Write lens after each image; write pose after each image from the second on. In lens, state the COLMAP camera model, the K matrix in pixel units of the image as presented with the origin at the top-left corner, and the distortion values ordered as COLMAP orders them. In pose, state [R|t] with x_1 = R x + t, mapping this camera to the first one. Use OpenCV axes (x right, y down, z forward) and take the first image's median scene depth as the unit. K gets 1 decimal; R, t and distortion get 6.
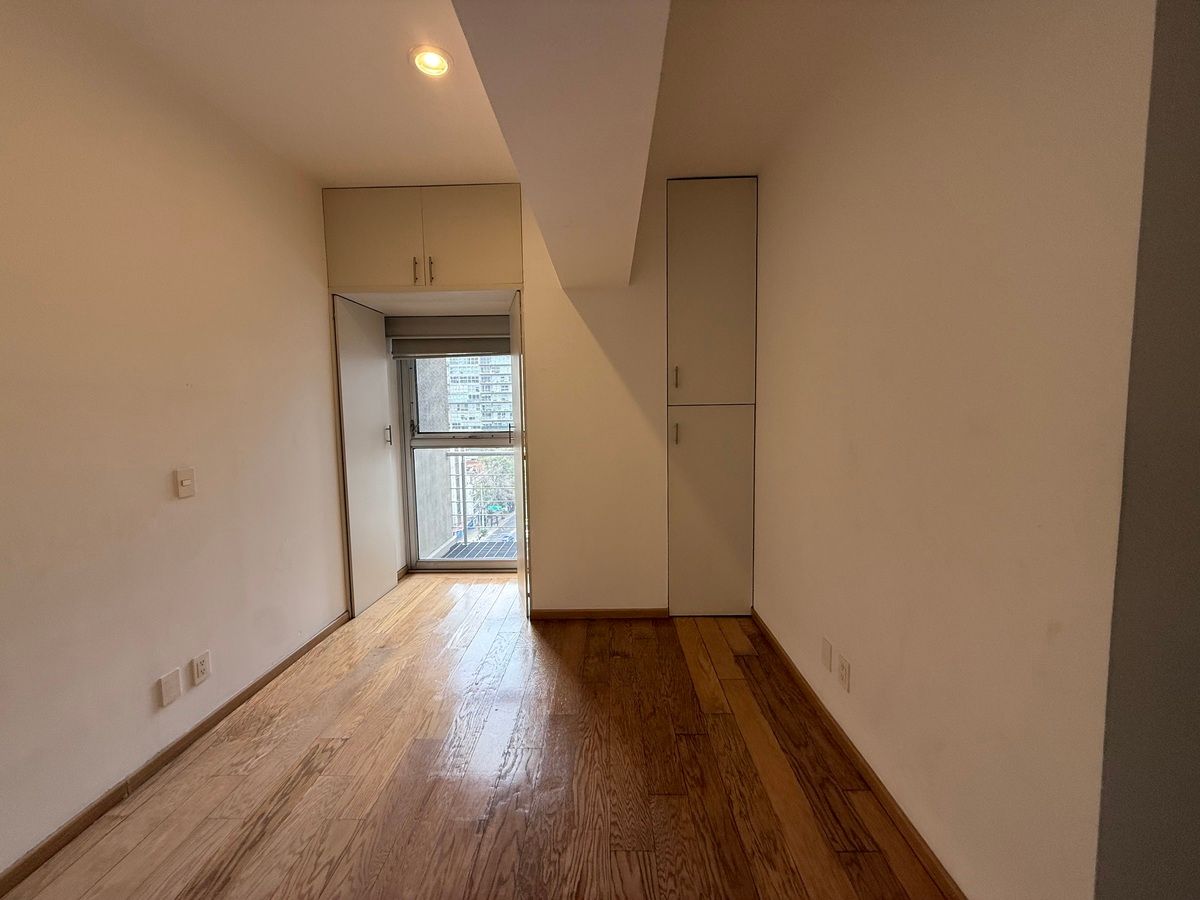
lens RADIAL K [[483.8, 0, 602.2], [0, 483.8, 452.7], [0, 0, 1]] dist [-0.001258, 0.000980]
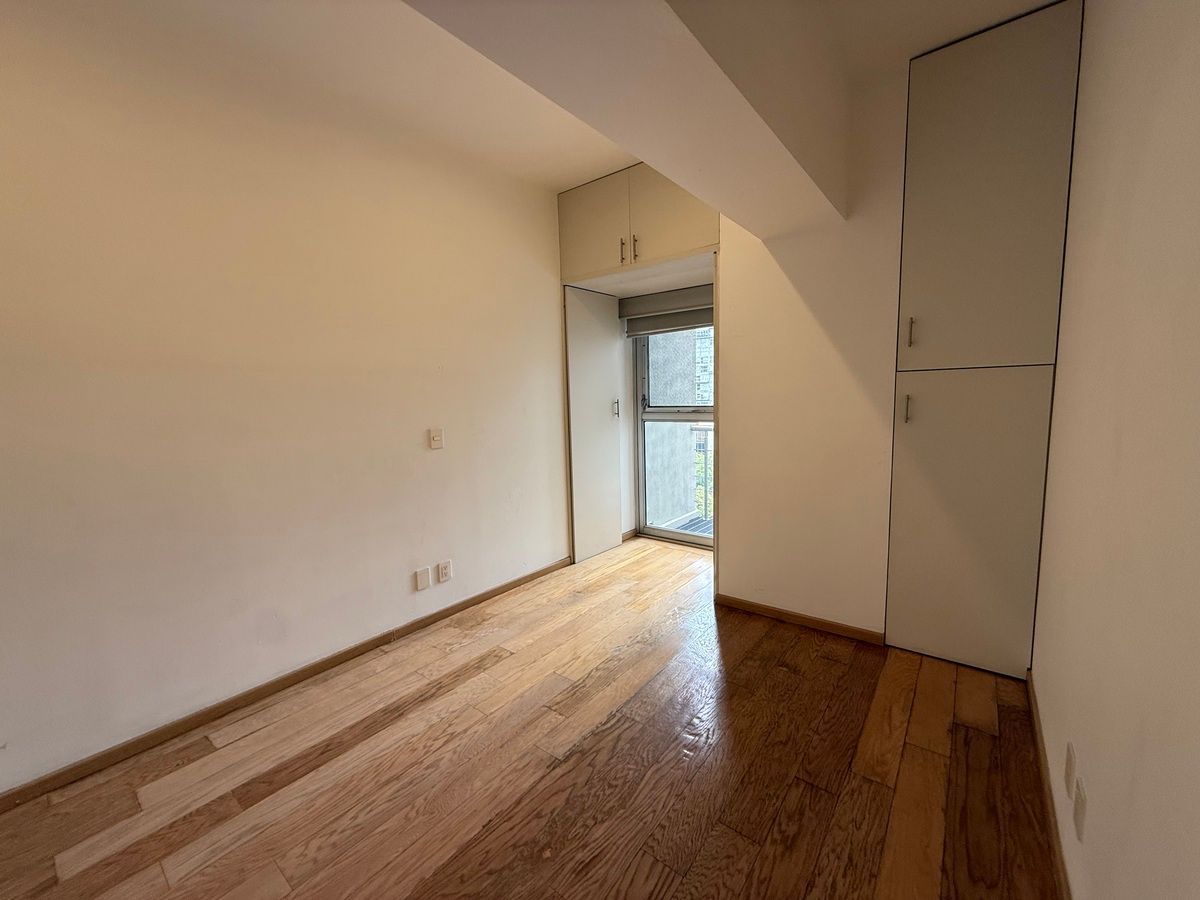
lens RADIAL K [[483.8, 0, 589.9], [0, 483.8, 454.3], [0, 0, 1]] dist [-0.001258, 0.000980]
pose [[0.789975, 0.067823, -0.609377, 0.260367], [-0.037901, 0.997364, 0.061871, 0.003537], [0.611967, -0.025780, 0.790463, 0.123487]]
